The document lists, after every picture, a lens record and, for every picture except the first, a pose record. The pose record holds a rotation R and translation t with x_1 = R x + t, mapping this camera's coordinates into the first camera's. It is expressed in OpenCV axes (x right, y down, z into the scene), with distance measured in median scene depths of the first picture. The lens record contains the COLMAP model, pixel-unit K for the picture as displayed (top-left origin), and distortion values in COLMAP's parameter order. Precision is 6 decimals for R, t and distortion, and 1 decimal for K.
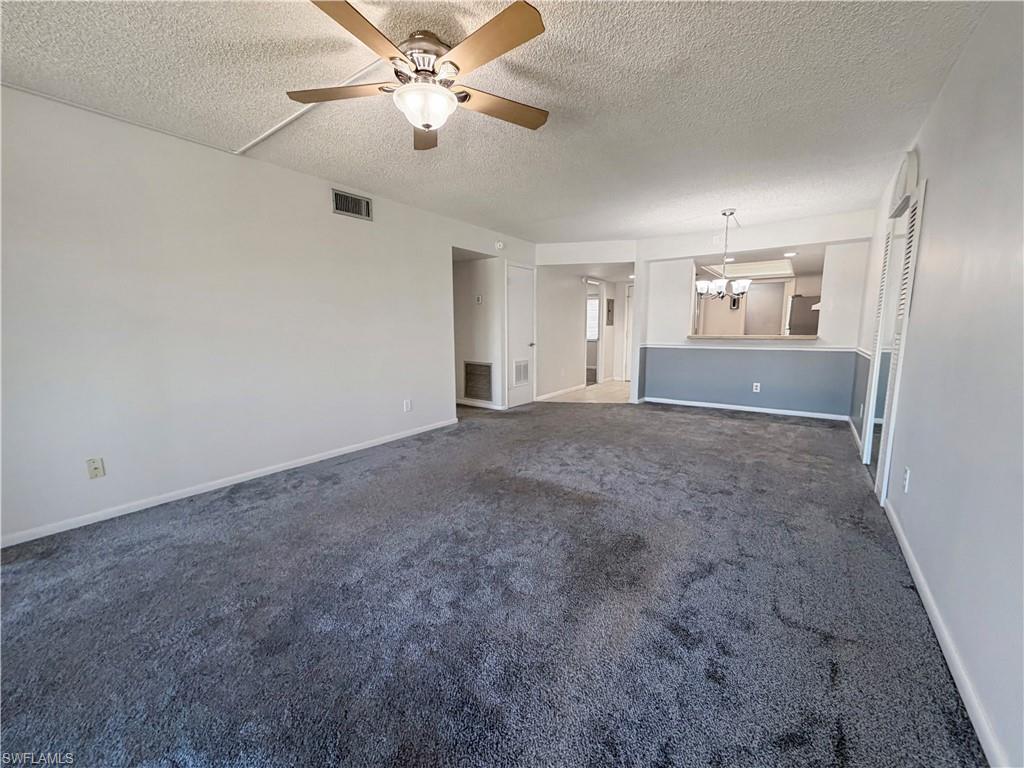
lens RADIAL K [[403.8, 0, 512.0], [0, 403.8, 384.0], [0, 0, 1]] dist [-0.000833, -0.000032]
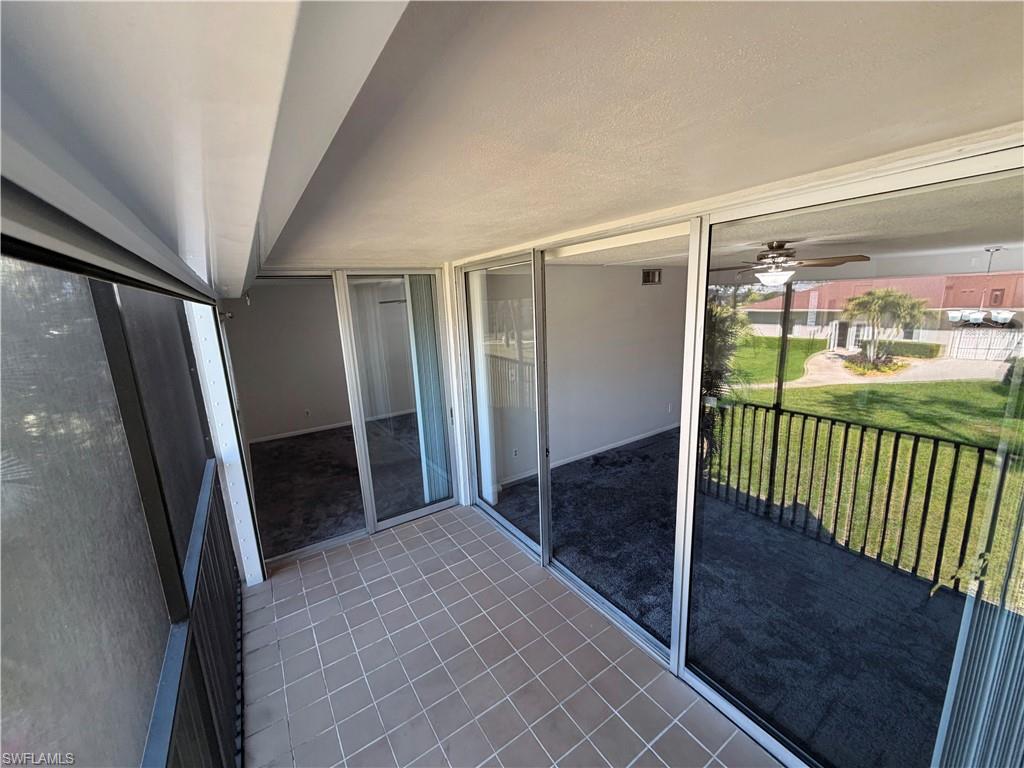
lens RADIAL K [[408.3, 0, 507.2], [0, 408.3, 383.8], [0, 0, 1]] dist [0.000377, -0.000250]
pose [[0.936186, 0.036838, -0.349570, -0.261106], [-0.009873, 0.996857, 0.078606, -0.120321], [0.351367, -0.070139, 0.933607, -0.459135]]
